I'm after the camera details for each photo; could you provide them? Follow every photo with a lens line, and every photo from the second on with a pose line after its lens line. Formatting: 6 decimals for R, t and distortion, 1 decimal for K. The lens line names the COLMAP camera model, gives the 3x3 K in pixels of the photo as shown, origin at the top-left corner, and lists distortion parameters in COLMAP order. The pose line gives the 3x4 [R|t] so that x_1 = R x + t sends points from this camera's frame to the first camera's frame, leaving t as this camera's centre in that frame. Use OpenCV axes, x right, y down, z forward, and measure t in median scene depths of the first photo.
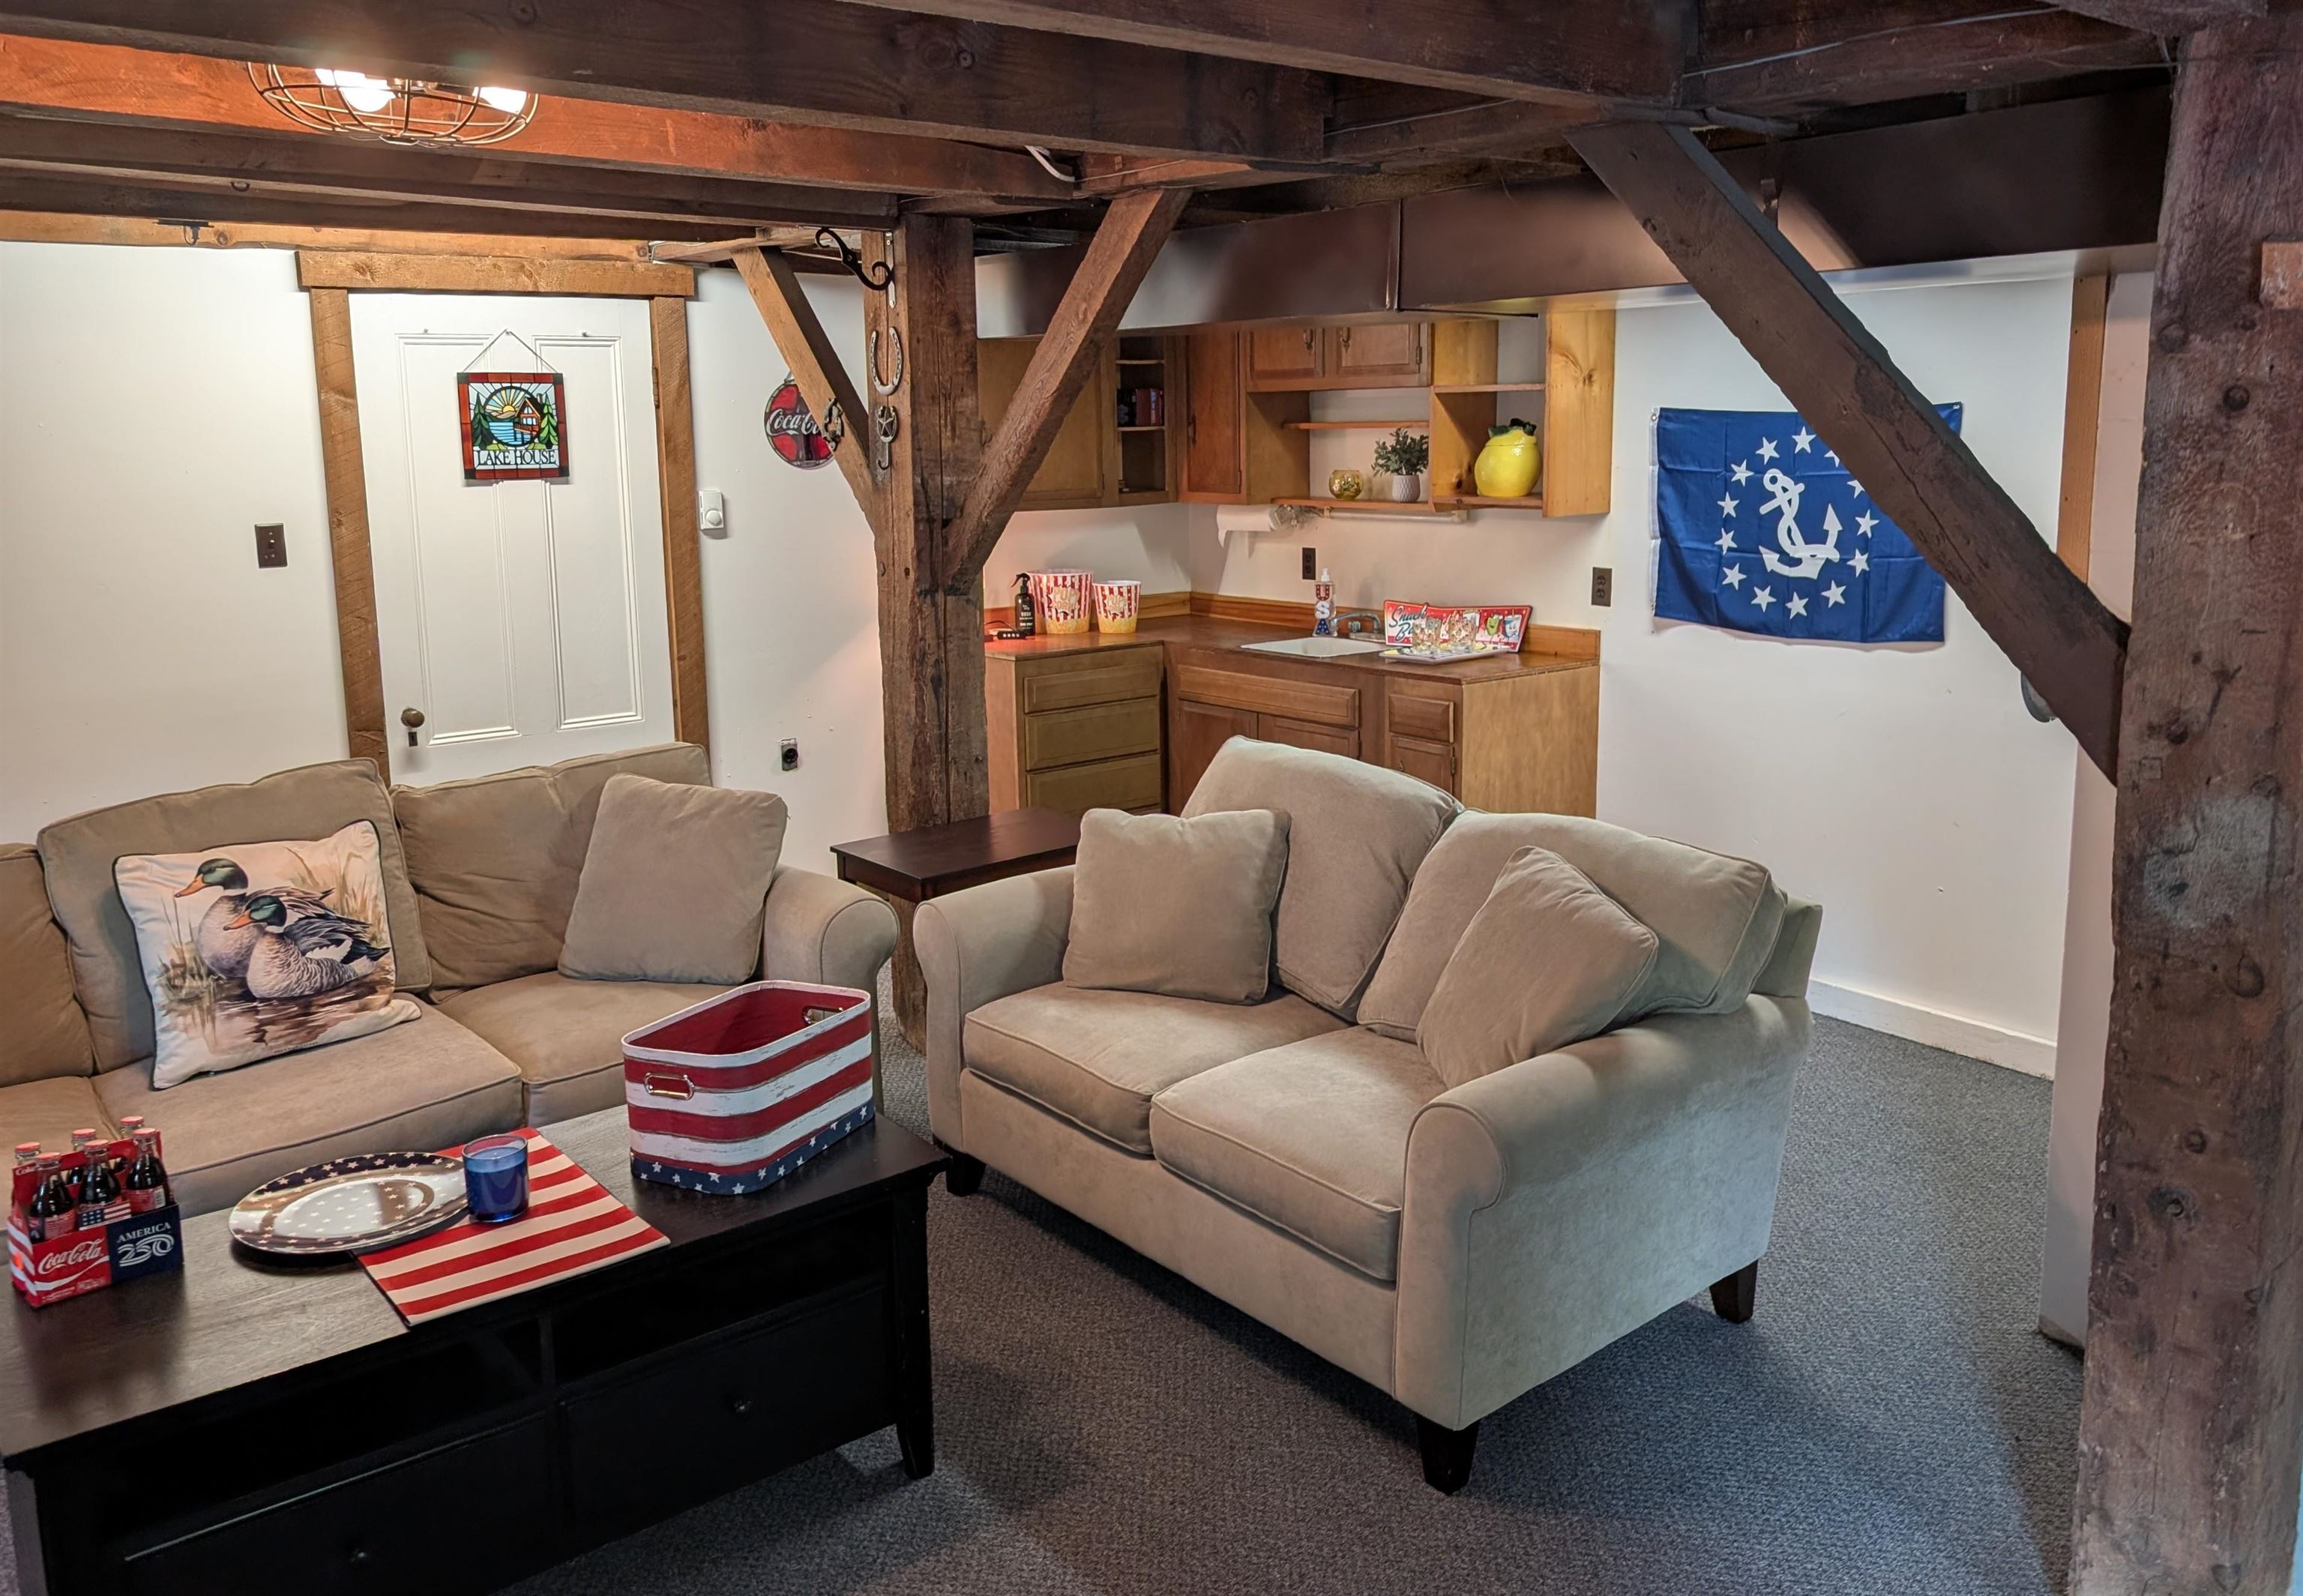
lens RADIAL K [[1787.7, 0, 1163.1], [0, 1787.7, 698.2], [0, 0, 1]] dist [0.001701, -0.001885]
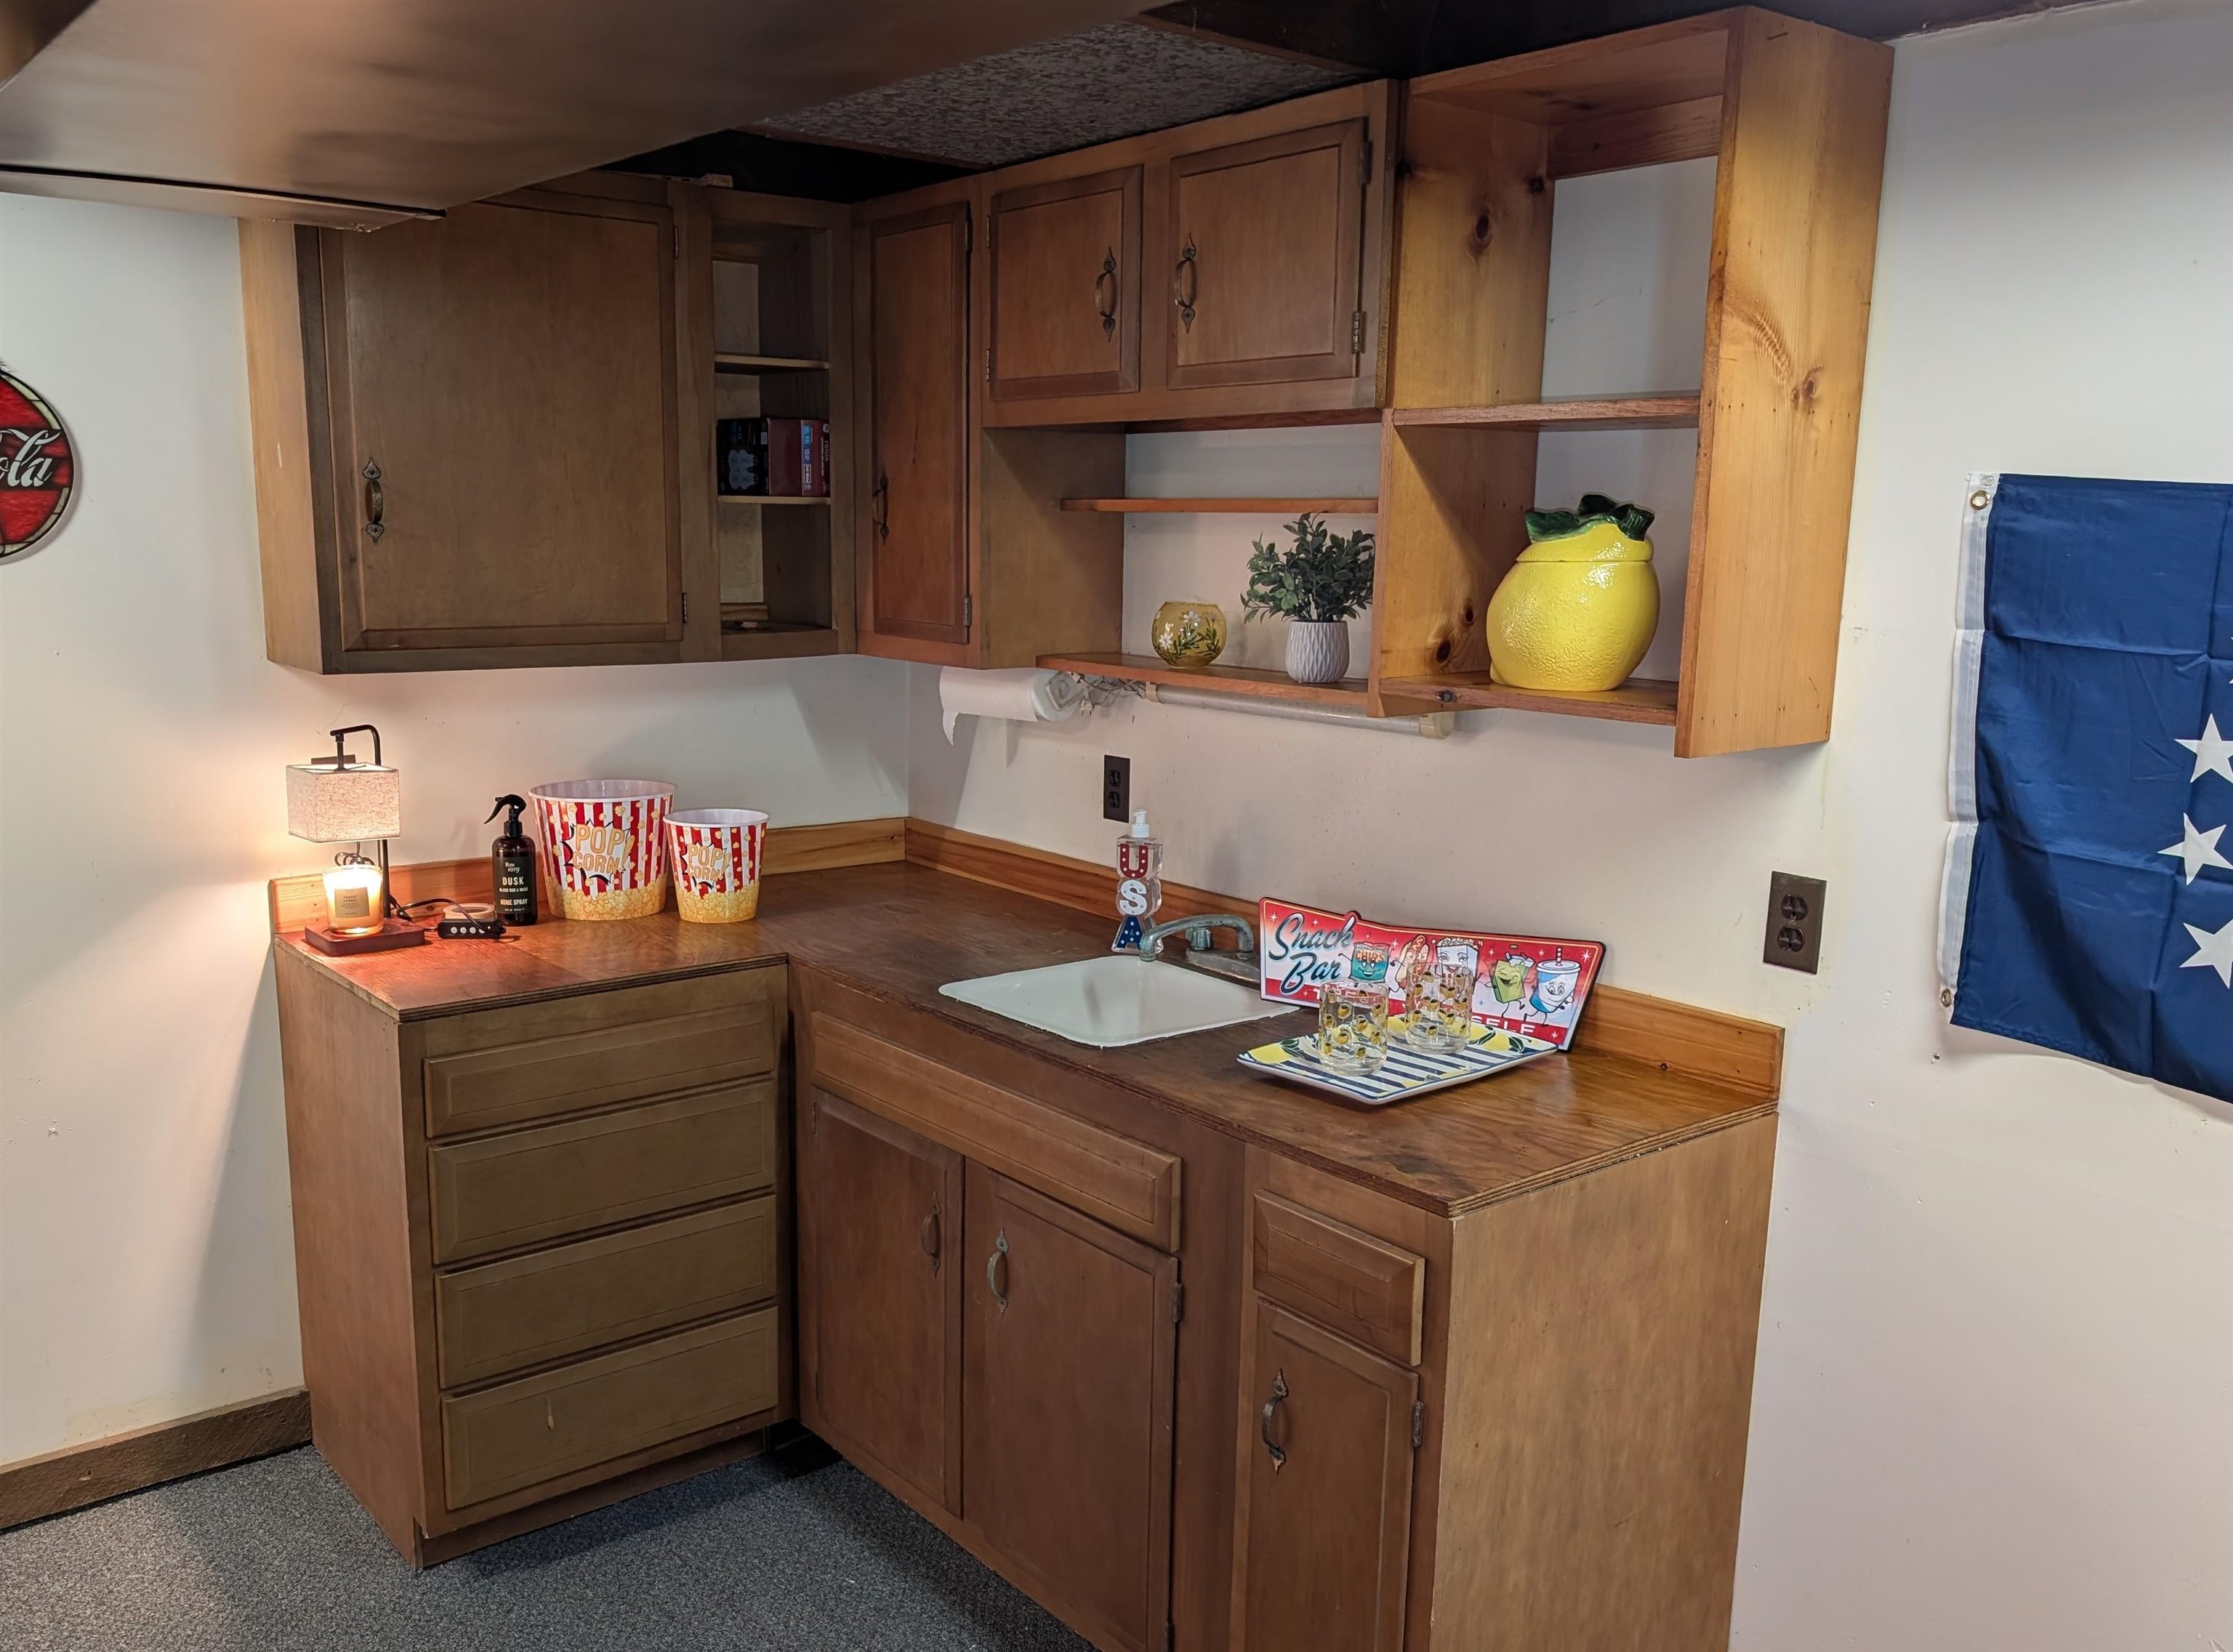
lens RADIAL K [[1829.6, 0, 1116.5], [0, 1829.6, 826.0], [0, 0, 1]] dist [-0.007633, -0.000672]
pose [[0.999150, 0.031704, 0.026332, 0.075856], [-0.031921, 0.999459, 0.007890, -0.076222], [-0.026068, -0.008724, 0.999622, 0.549857]]
